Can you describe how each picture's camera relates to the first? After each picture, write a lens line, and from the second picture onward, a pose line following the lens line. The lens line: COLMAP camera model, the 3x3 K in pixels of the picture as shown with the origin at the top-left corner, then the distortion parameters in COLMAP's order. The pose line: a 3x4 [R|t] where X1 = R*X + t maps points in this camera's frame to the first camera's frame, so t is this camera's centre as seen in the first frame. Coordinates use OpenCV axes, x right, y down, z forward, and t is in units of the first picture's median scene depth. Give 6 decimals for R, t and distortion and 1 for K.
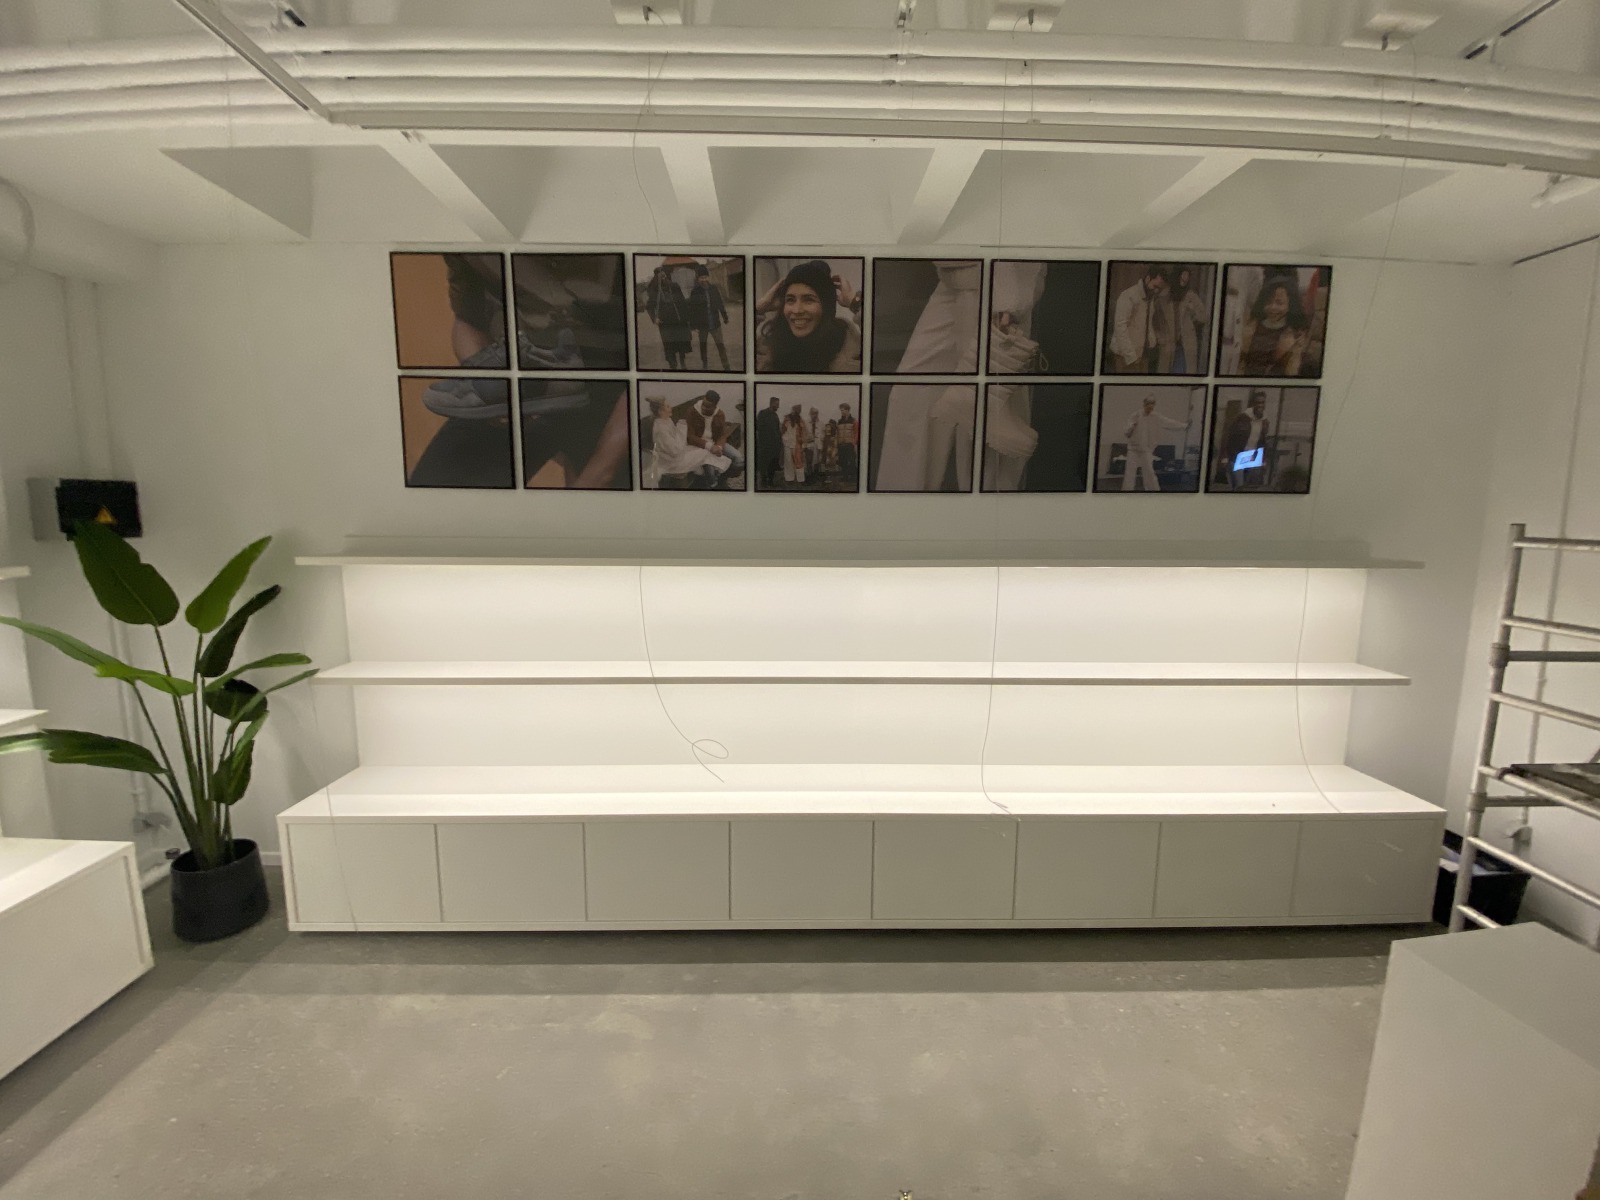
lens RADIAL K [[650.9, 0, 800.0], [0, 650.9, 600.0], [0, 0, 1]] dist [-0.009966, -0.000197]
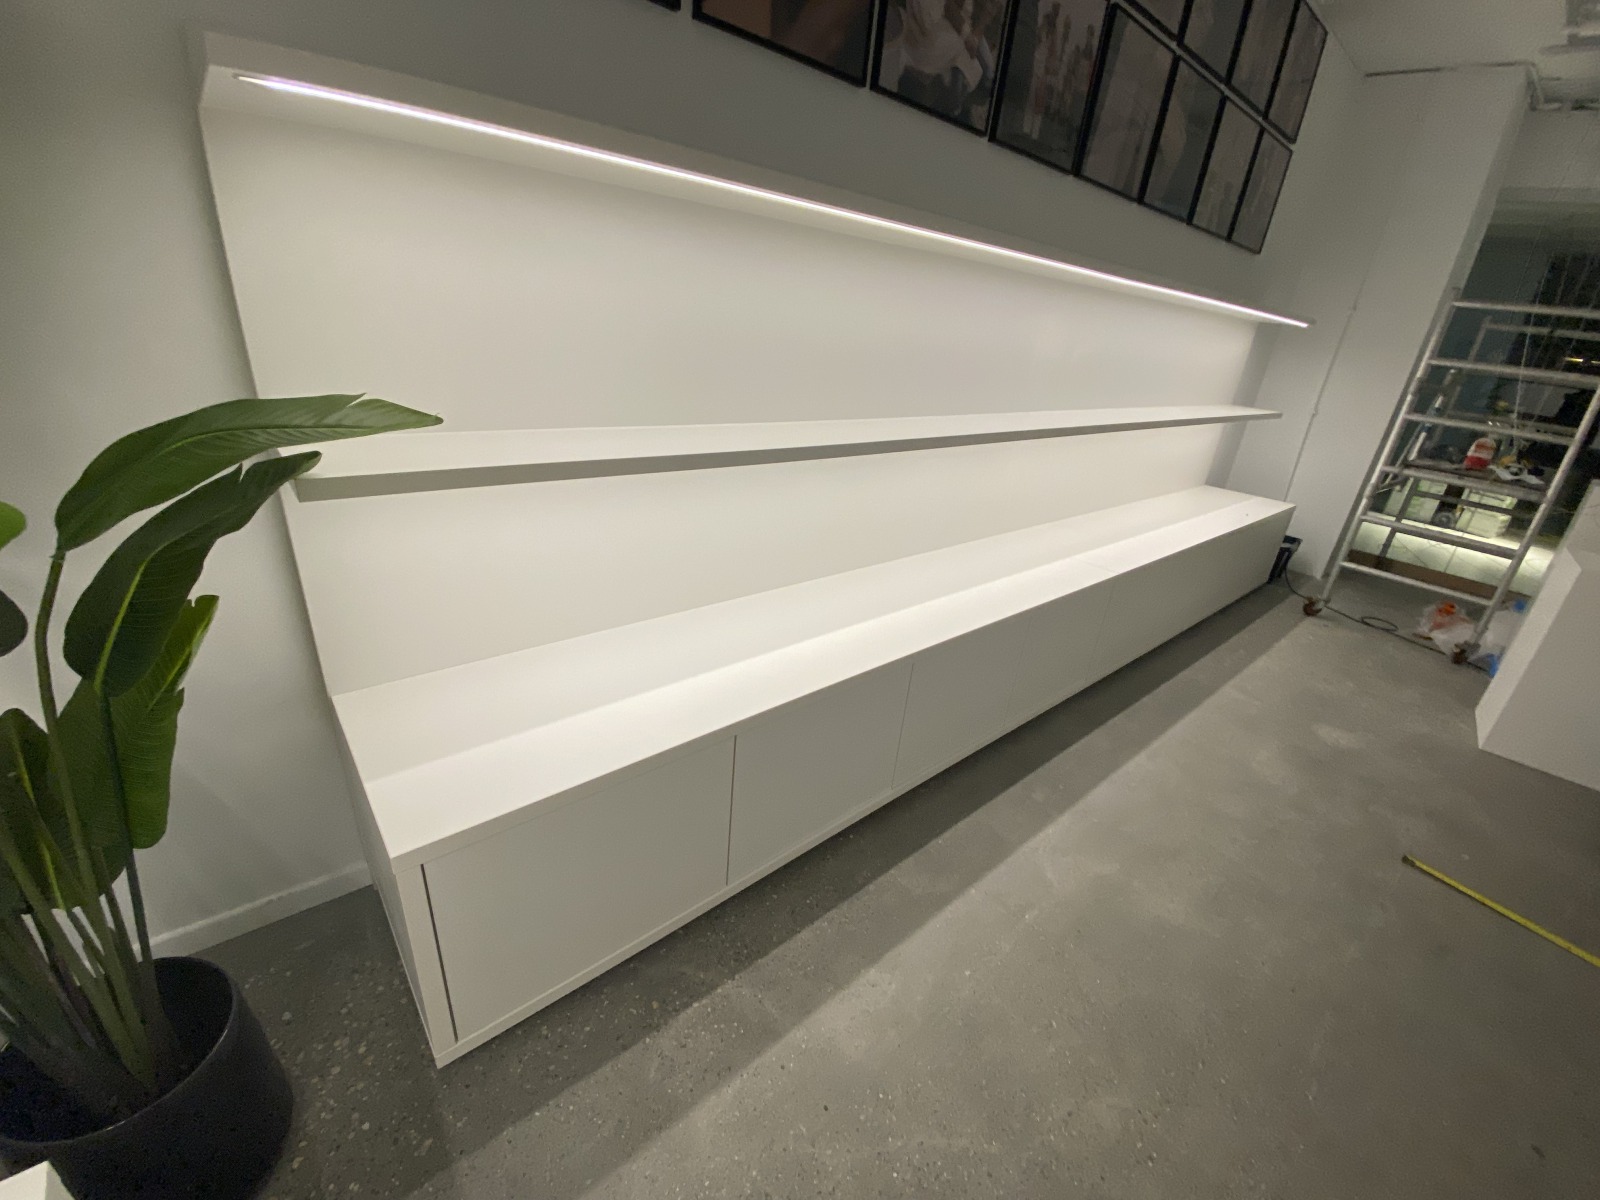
lens RADIAL K [[650.9, 0, 800.0], [0, 650.9, 600.0], [0, 0, 1]] dist [-0.009966, -0.000197]
pose [[0.770731, -0.198208, 0.605547, -0.713255], [-0.006787, 0.947776, 0.318866, 0.066572], [-0.637125, -0.249870, 0.729135, 0.539015]]
